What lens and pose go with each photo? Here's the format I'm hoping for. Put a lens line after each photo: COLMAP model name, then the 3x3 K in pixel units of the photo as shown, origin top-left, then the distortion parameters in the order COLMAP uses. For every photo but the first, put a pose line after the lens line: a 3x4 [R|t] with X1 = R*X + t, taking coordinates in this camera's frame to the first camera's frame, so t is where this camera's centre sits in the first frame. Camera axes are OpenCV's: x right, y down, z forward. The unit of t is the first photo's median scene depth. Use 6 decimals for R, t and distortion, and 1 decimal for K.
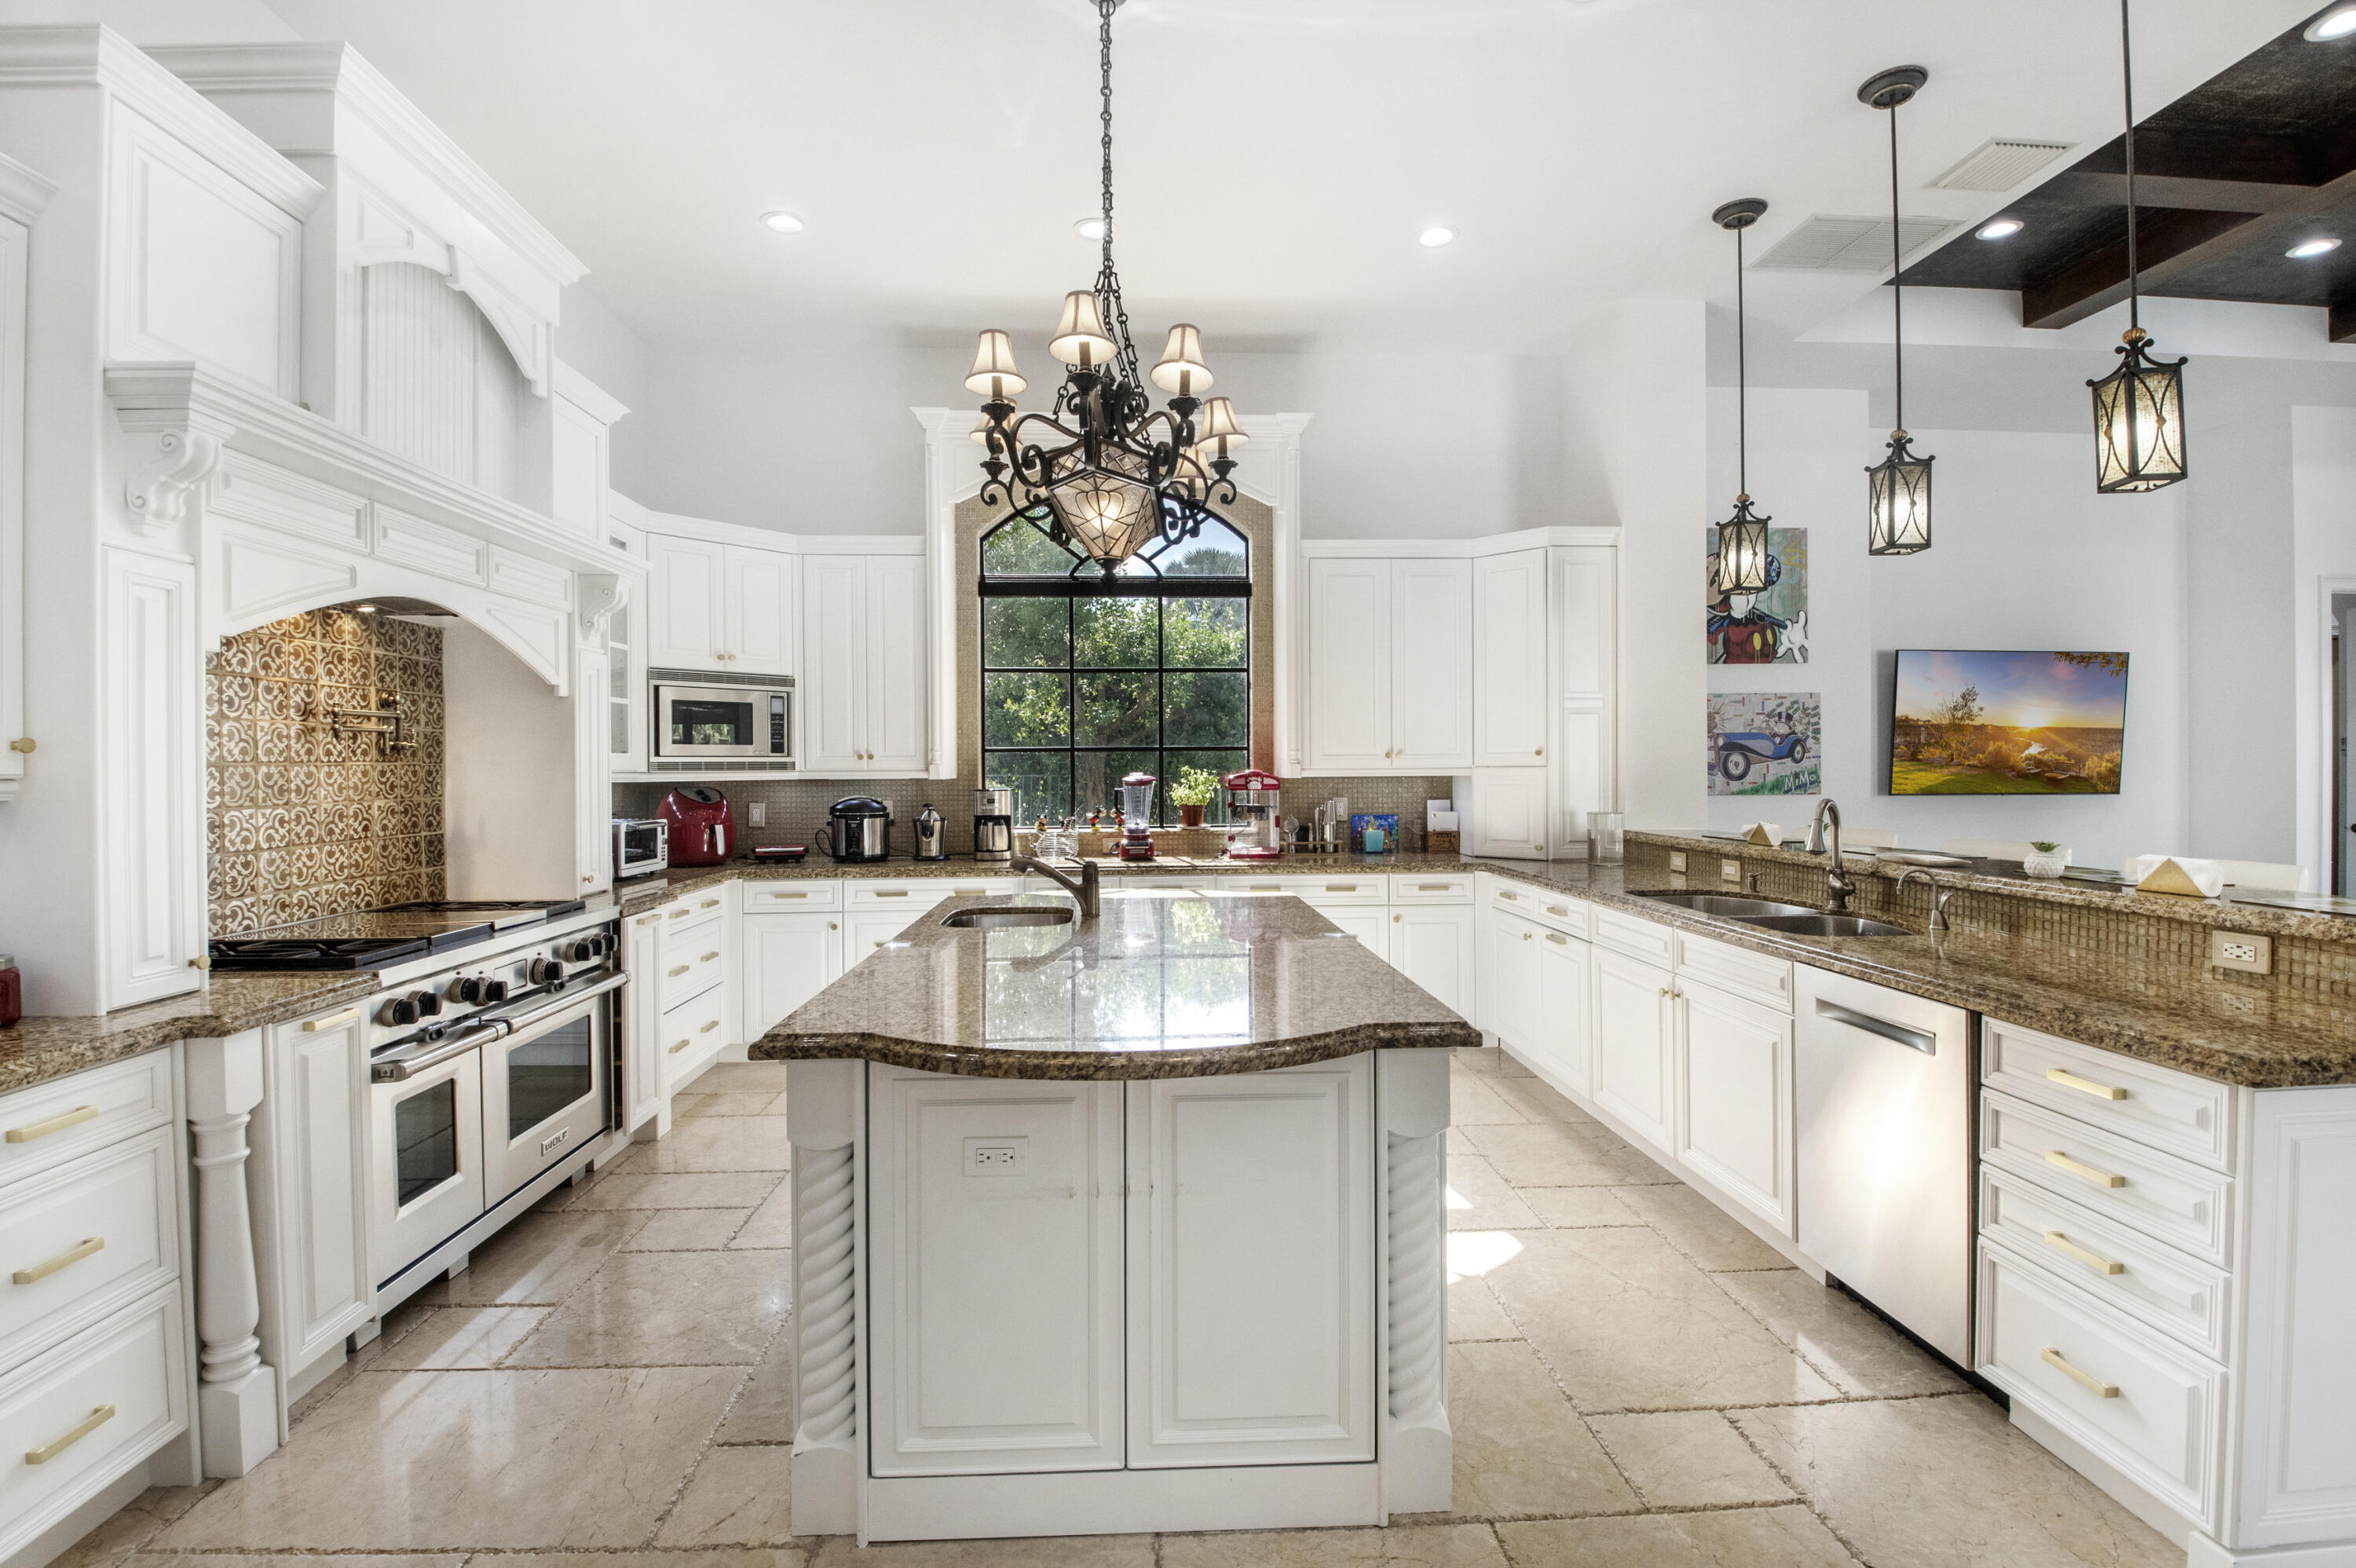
lens RADIAL K [[1048.0, 0, 1177.9], [0, 1048.0, 774.4], [0, 0, 1]] dist [-0.024765, -0.018080]
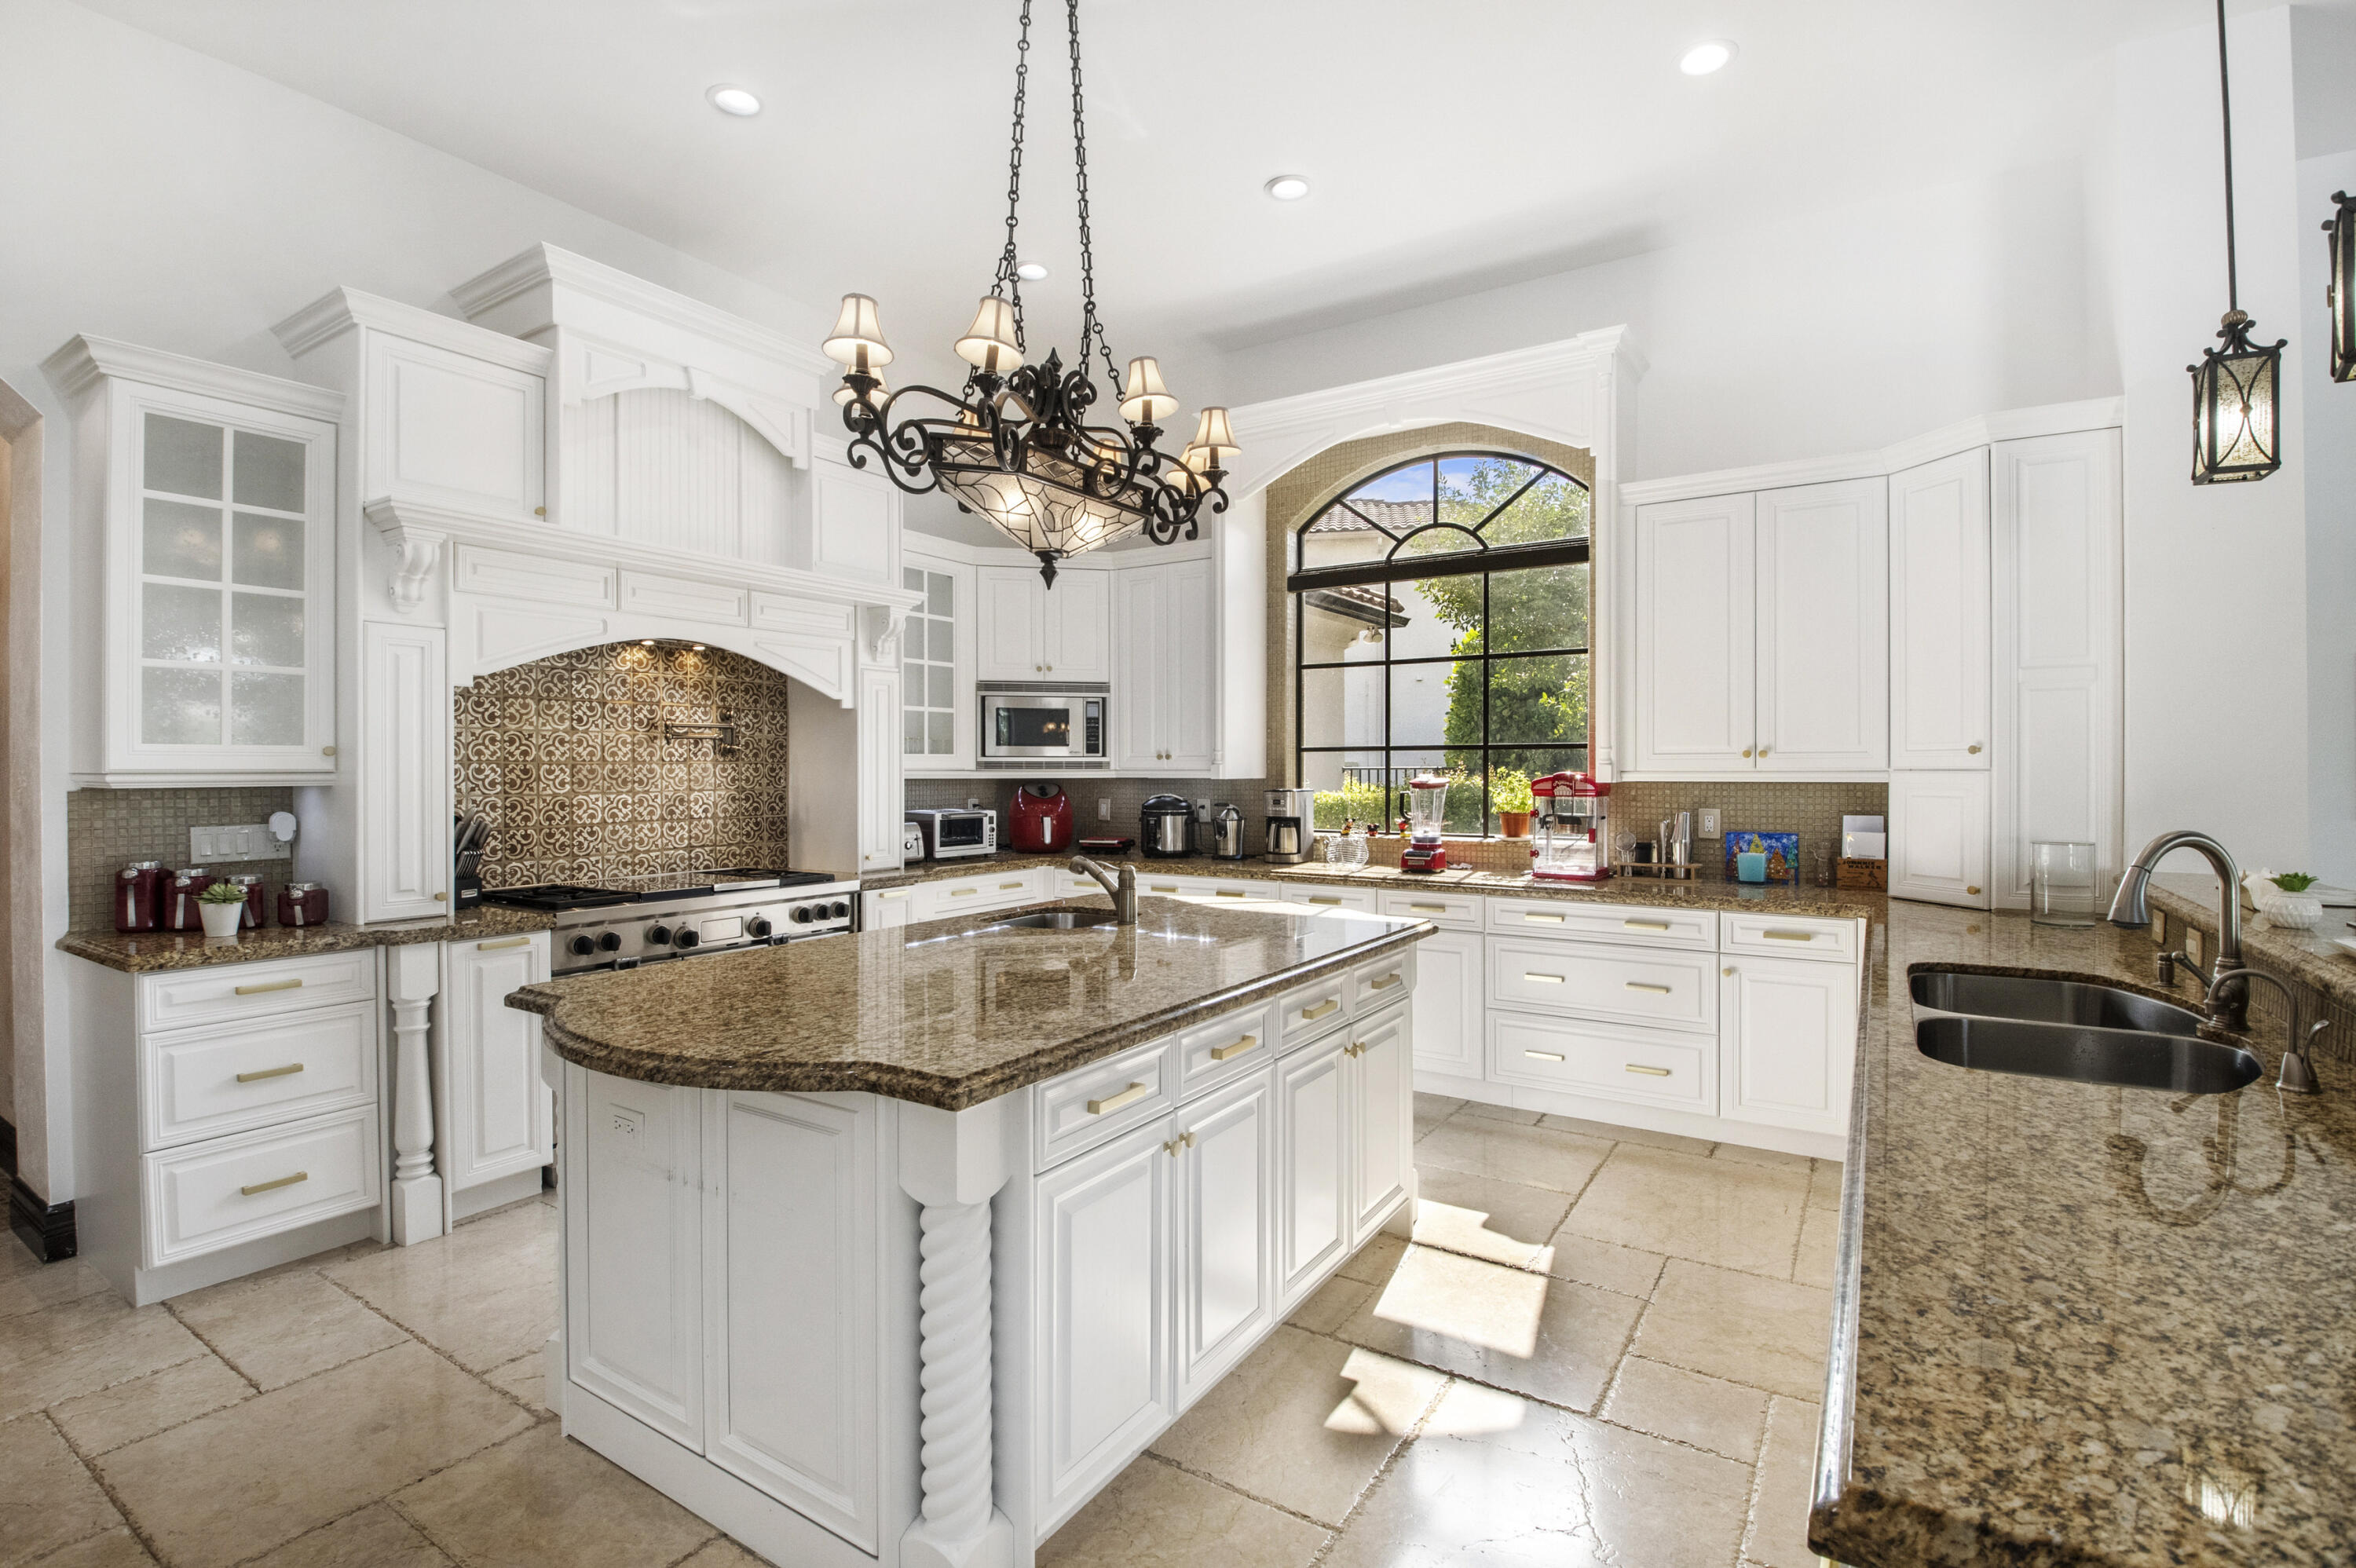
lens RADIAL K [[1055.7, 0, 1188.0], [0, 1055.7, 779.0], [0, 0, 1]] dist [-0.027630, -0.000502]
pose [[0.809614, 0.012013, -0.586840, 0.507308], [-0.008667, 0.999926, 0.008511, -0.005865], [0.586899, -0.001804, 0.809658, 0.245256]]
